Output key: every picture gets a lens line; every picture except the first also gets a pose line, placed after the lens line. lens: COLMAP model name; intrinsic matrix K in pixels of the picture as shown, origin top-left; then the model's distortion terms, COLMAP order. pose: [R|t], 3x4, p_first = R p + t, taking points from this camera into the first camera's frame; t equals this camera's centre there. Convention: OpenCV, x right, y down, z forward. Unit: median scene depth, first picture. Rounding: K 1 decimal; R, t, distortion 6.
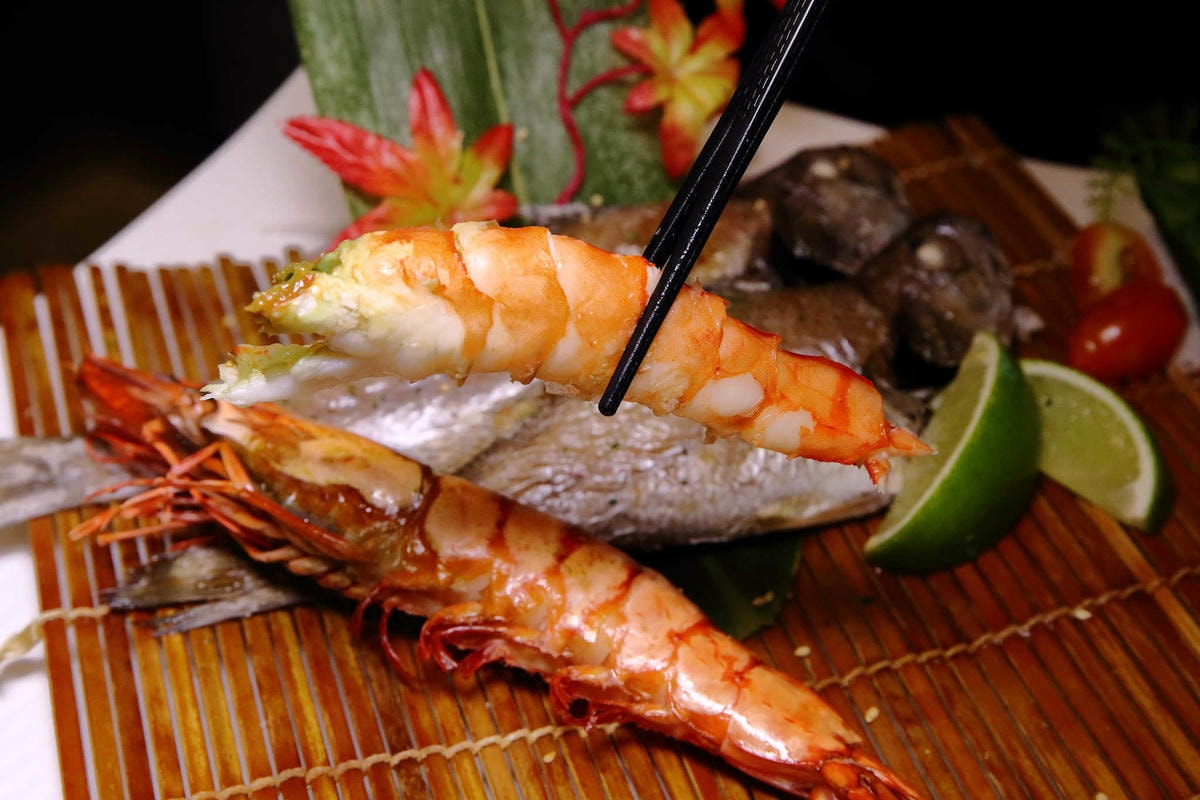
lens RADIAL K [[2038.4, 0, 590.4], [0, 2038.4, 399.4], [0, 0, 1]] dist [0.048544, 0.000000]
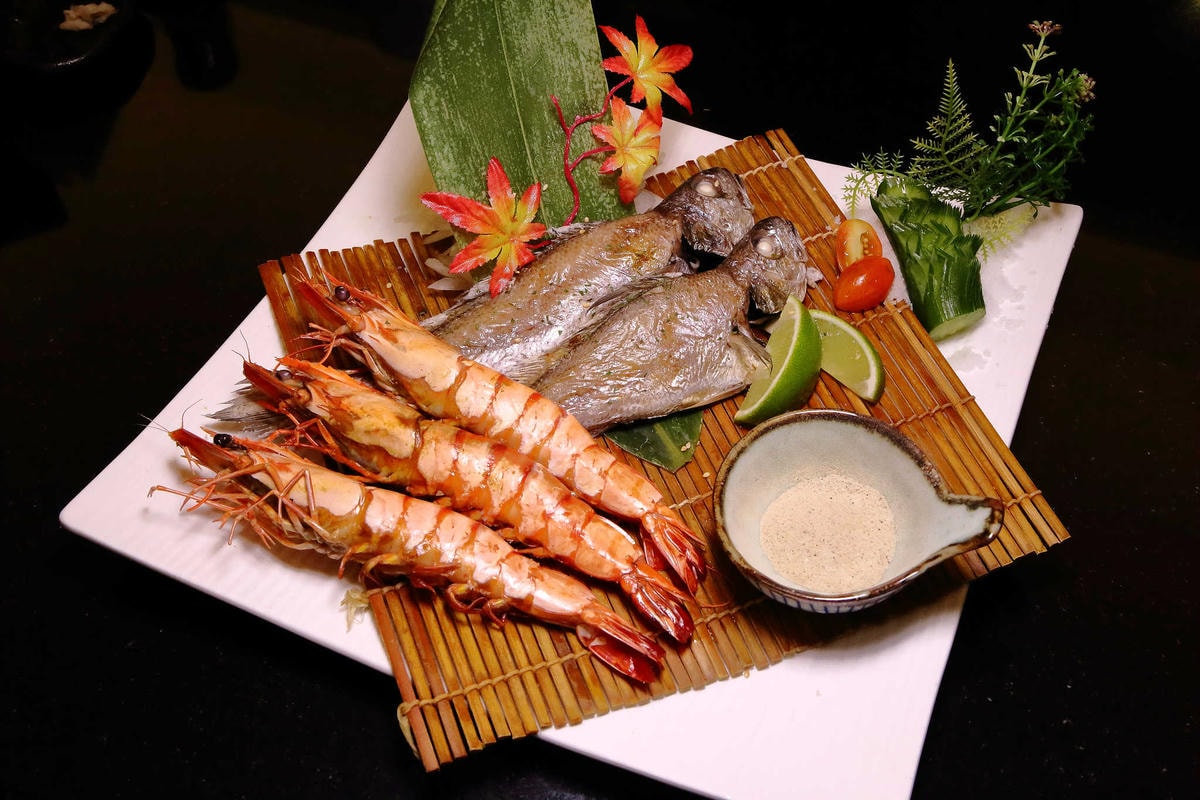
lens RADIAL K [[1360.9, 0, 601.7], [0, 1360.9, 395.8], [0, 0, 1]] dist [-0.030731, 0.000000]
pose [[0.996671, -0.049109, 0.065083, -0.075199], [0.031951, 0.969659, 0.242365, -0.253594], [-0.075011, -0.239478, 0.968000, -0.253574]]
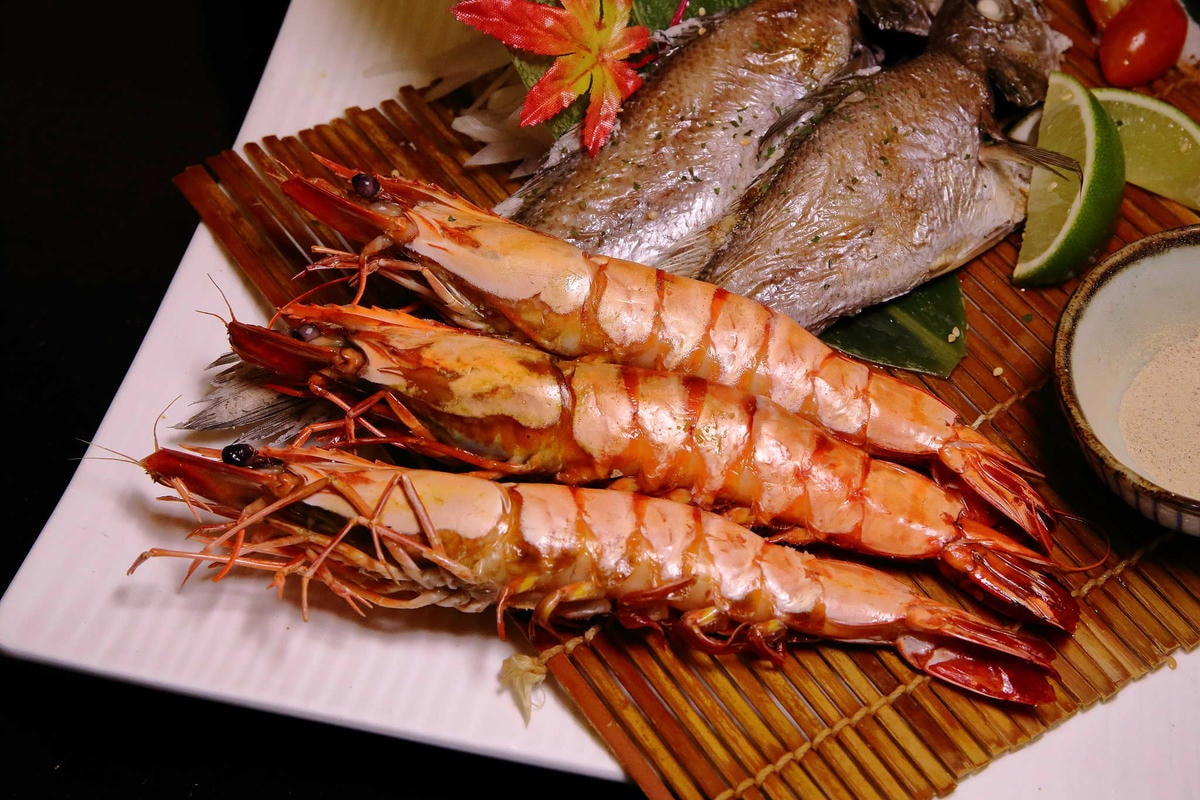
lens RADIAL K [[1966.5, 0, 599.4], [0, 1966.5, 398.2], [0, 0, 1]] dist [0.028108, 0.000000]
pose [[0.956620, -0.230265, 0.178482, -0.316818], [0.178784, 0.947694, 0.264409, -0.204261], [-0.230031, -0.221029, 0.947751, -0.095954]]
